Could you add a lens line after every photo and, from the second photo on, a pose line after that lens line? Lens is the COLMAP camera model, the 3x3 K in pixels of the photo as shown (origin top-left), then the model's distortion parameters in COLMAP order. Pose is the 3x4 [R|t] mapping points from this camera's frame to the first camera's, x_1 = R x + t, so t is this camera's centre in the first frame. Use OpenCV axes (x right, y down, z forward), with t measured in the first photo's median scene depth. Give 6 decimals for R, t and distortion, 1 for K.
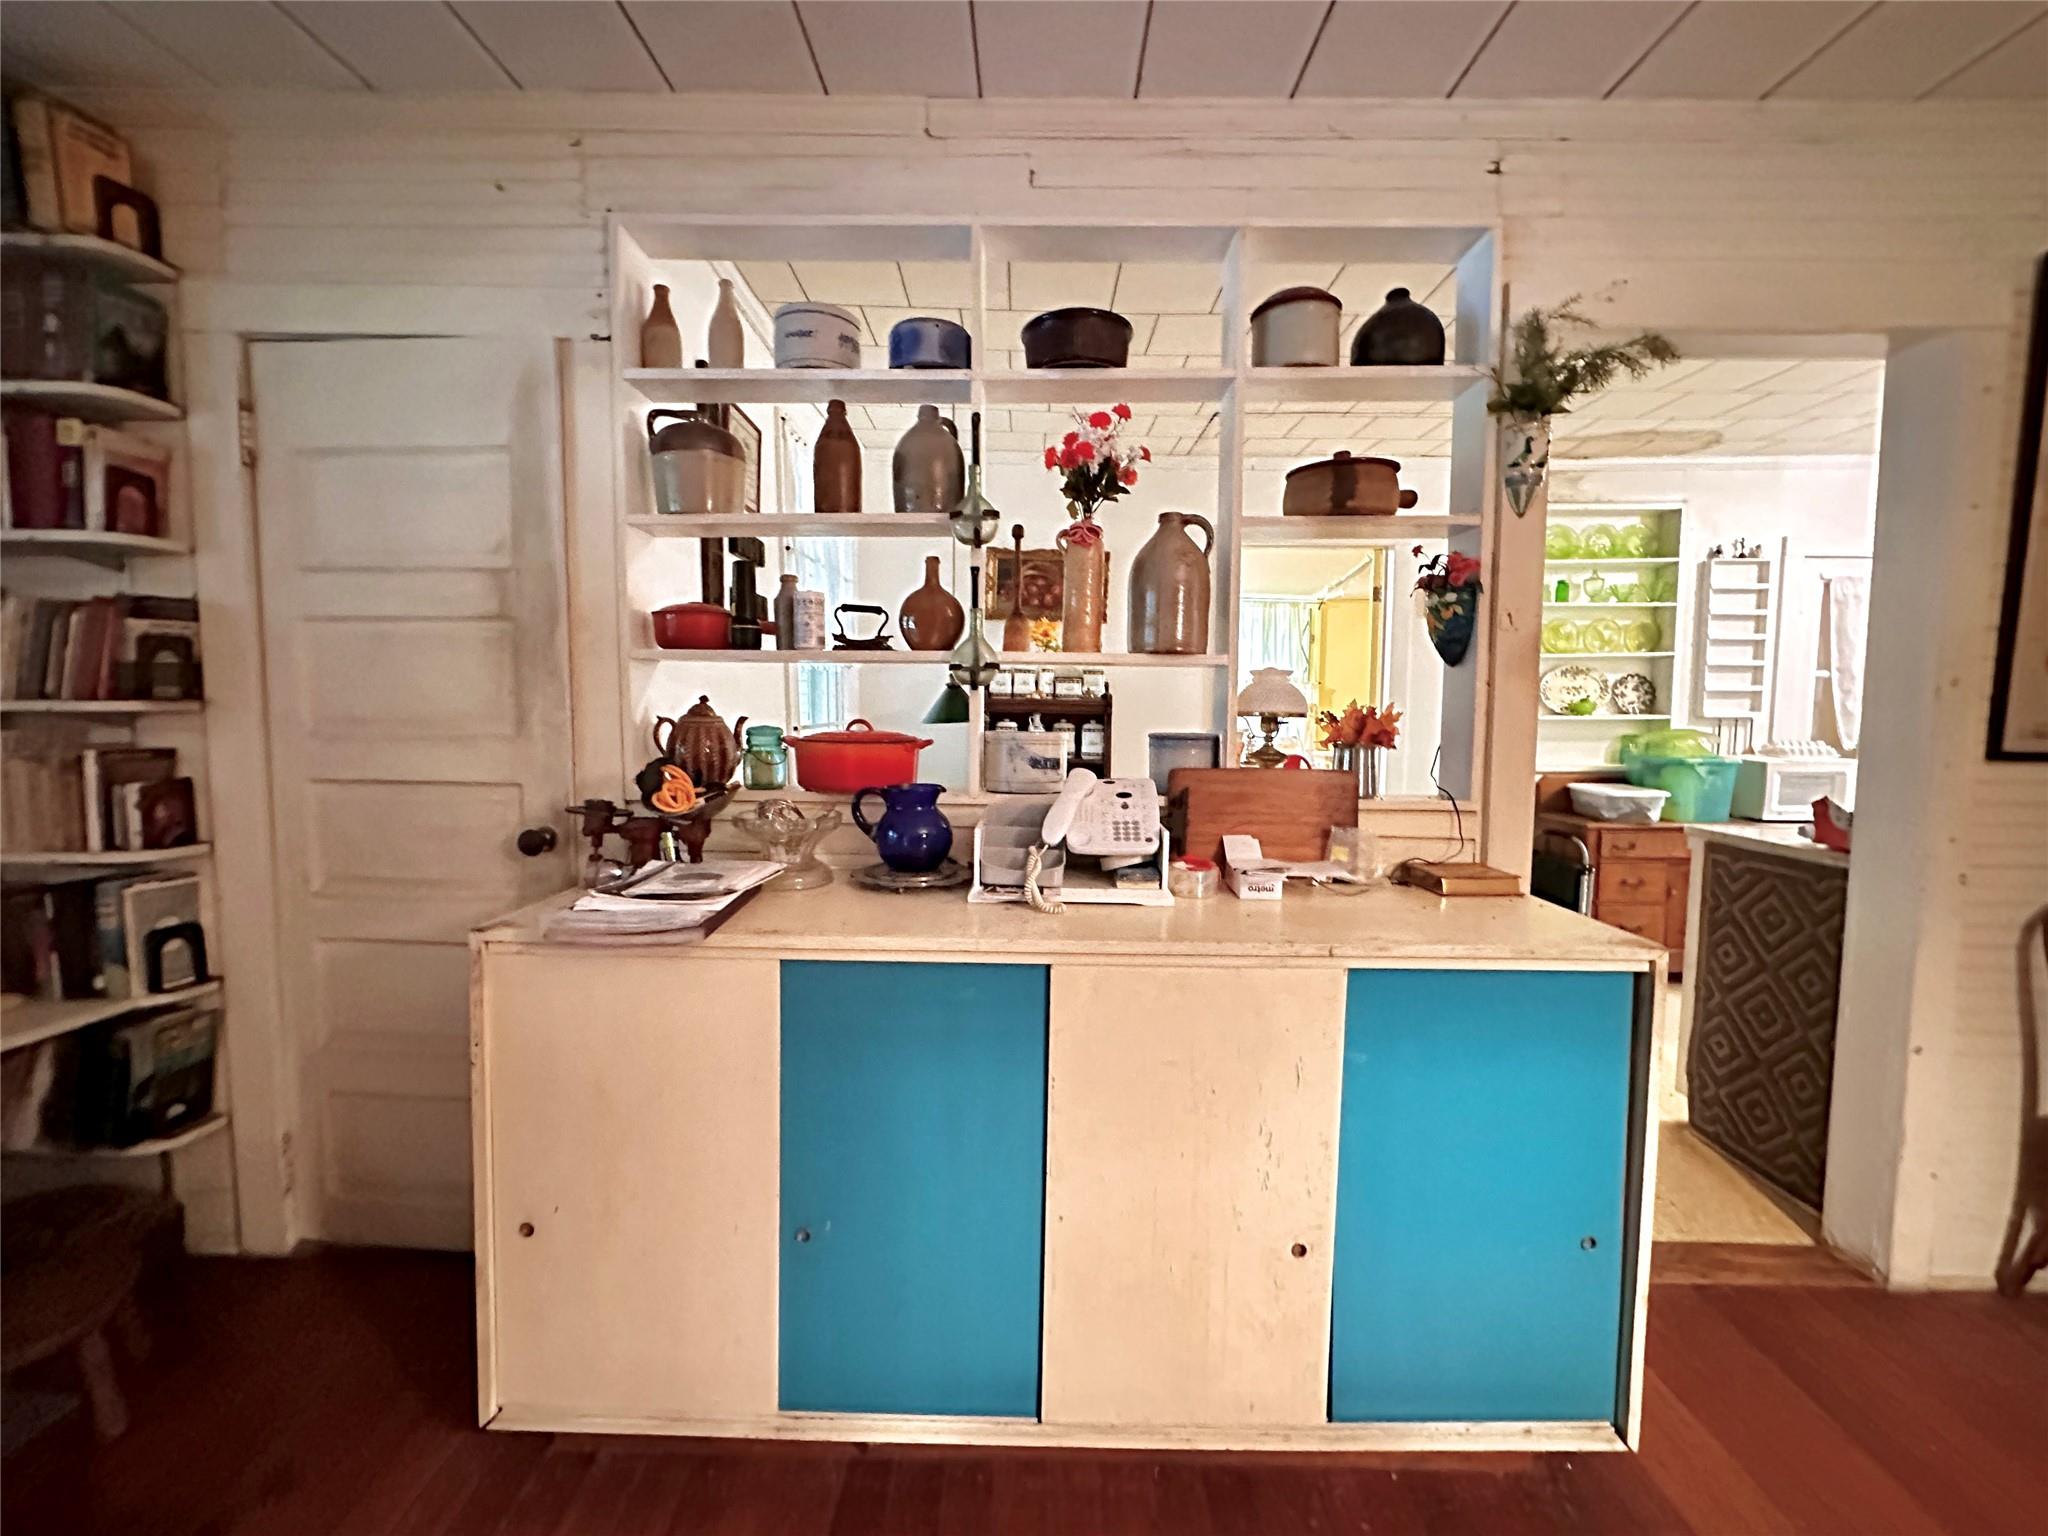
lens RADIAL K [[837.0, 0, 1024.9], [0, 837.0, 761.8], [0, 0, 1]] dist [0.000759, -0.000456]
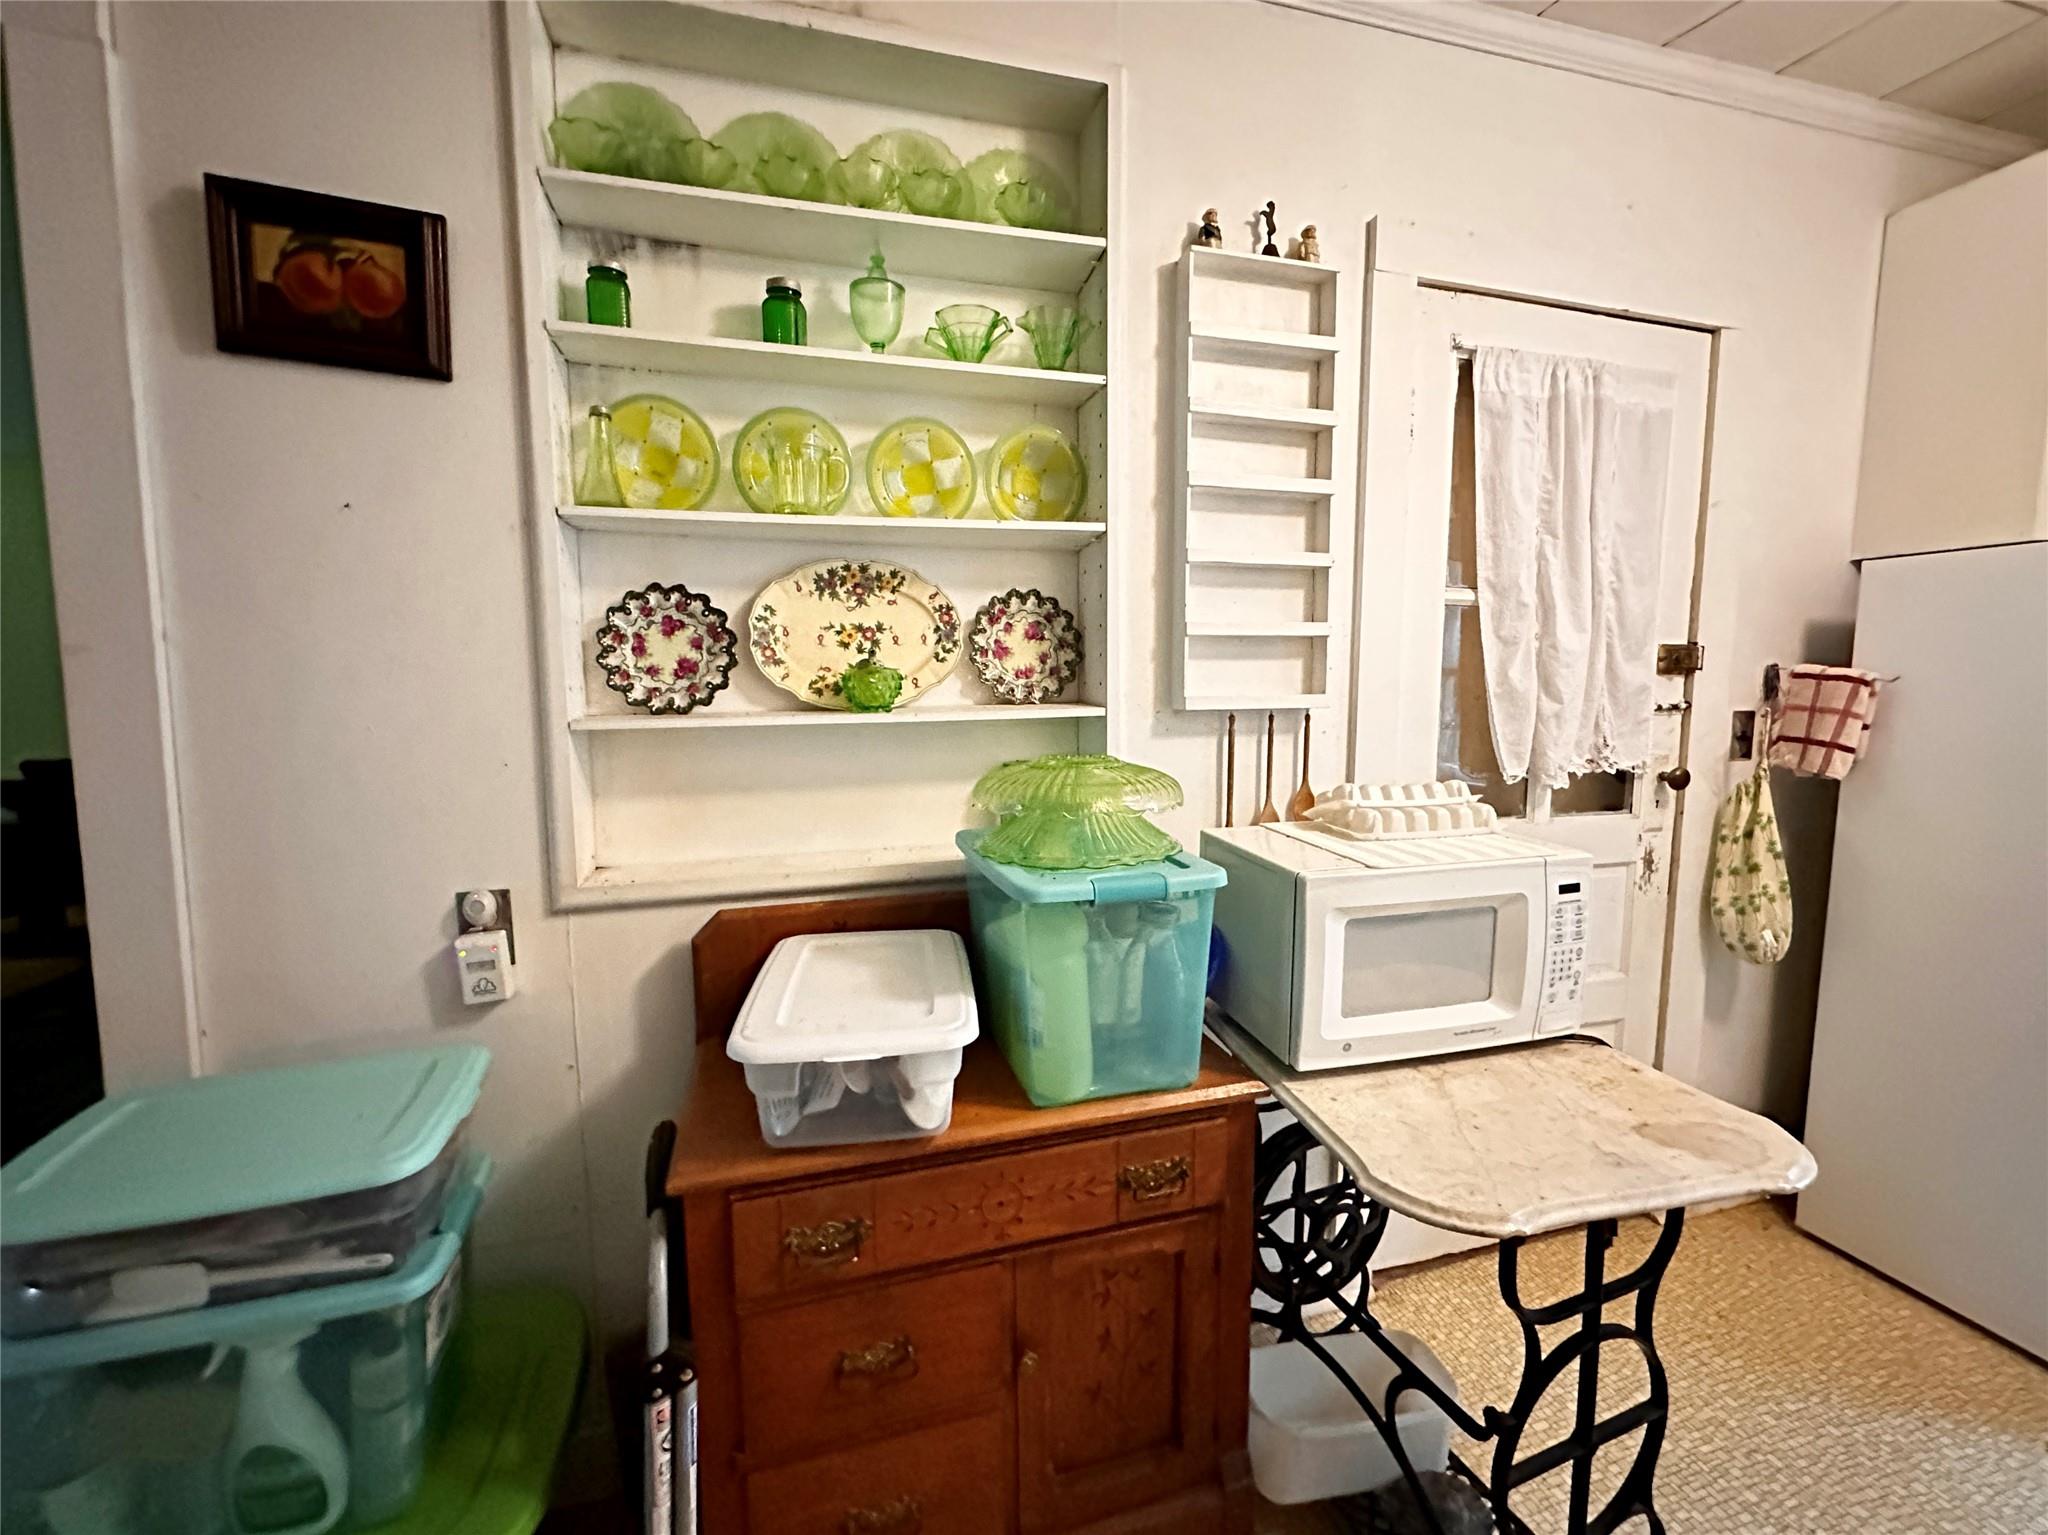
lens RADIAL K [[837.0, 0, 1024.5], [0, 837.0, 759.6], [0, 0, 1]] dist [0.000759, -0.000456]
pose [[0.960209, -0.037668, 0.276731, 0.643530], [0.029391, 0.998990, 0.033999, -0.046878], [-0.277732, -0.024512, 0.960346, 0.676224]]
